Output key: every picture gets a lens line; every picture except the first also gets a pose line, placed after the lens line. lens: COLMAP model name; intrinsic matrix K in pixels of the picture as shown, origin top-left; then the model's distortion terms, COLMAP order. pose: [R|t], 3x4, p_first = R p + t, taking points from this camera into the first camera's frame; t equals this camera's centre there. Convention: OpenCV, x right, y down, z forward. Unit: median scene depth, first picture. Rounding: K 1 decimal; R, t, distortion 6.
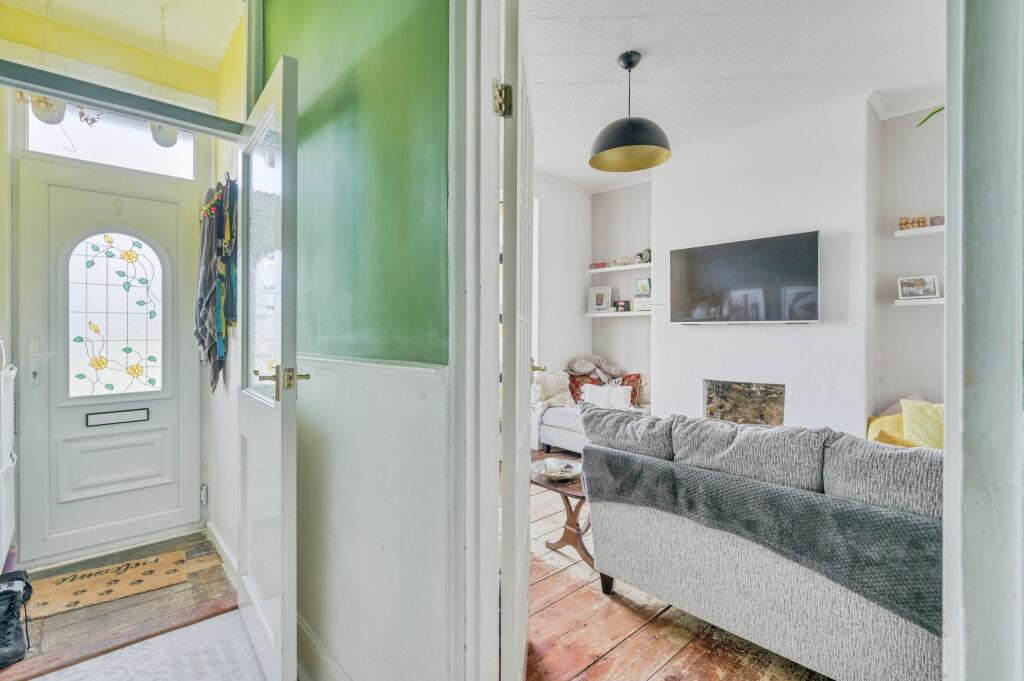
lens RADIAL K [[467.0, 0, 506.1], [0, 467.0, 333.2], [0, 0, 1]] dist [-0.000275, -0.000197]
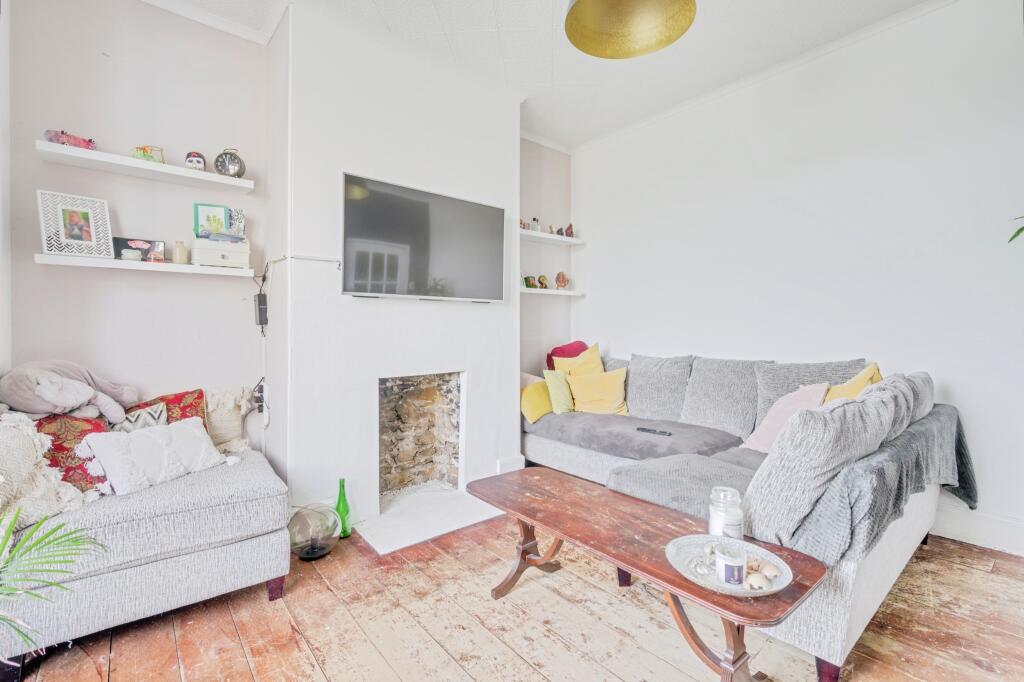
lens RADIAL K [[455.5, 0, 507.2], [0, 455.5, 328.7], [0, 0, 1]] dist [-0.000151, -0.000072]
pose [[0.043783, 0.000575, 0.999041, -0.199011], [0.005210, 0.999986, -0.000804, 0.023093], [-0.999027, 0.005241, 0.043780, 0.665494]]
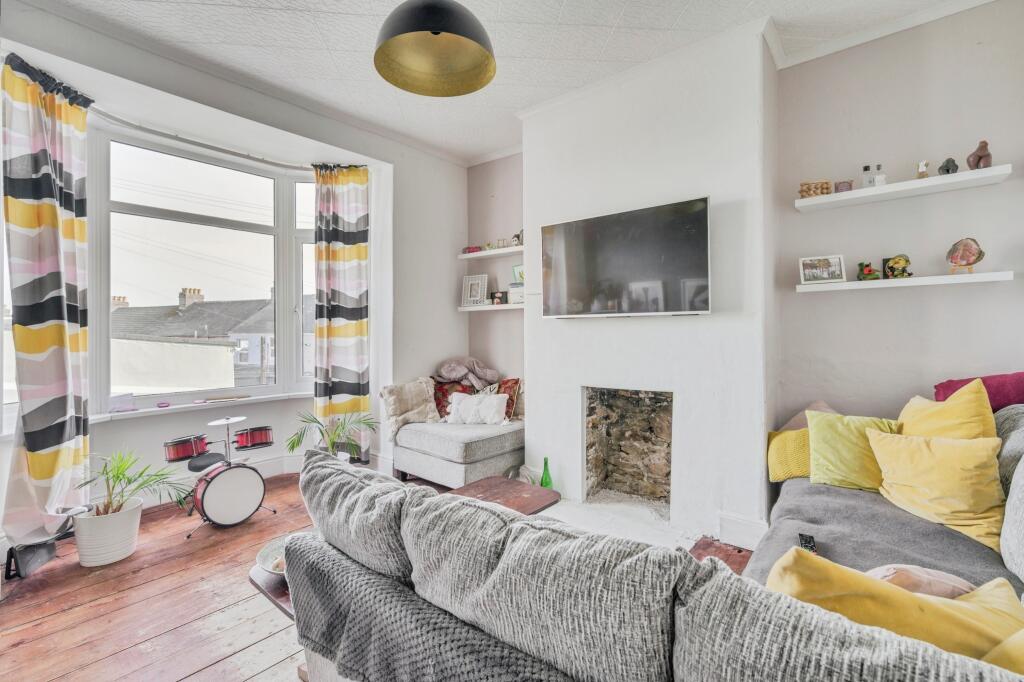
lens RADIAL K [[455.5, 0, 507.2], [0, 455.5, 328.7], [0, 0, 1]] dist [-0.000151, -0.000072]
pose [[0.989909, -0.010506, 0.141314, 0.157293], [0.011289, 0.999925, -0.004743, 0.001423], [-0.141253, 0.006290, 0.989954, 0.203228]]
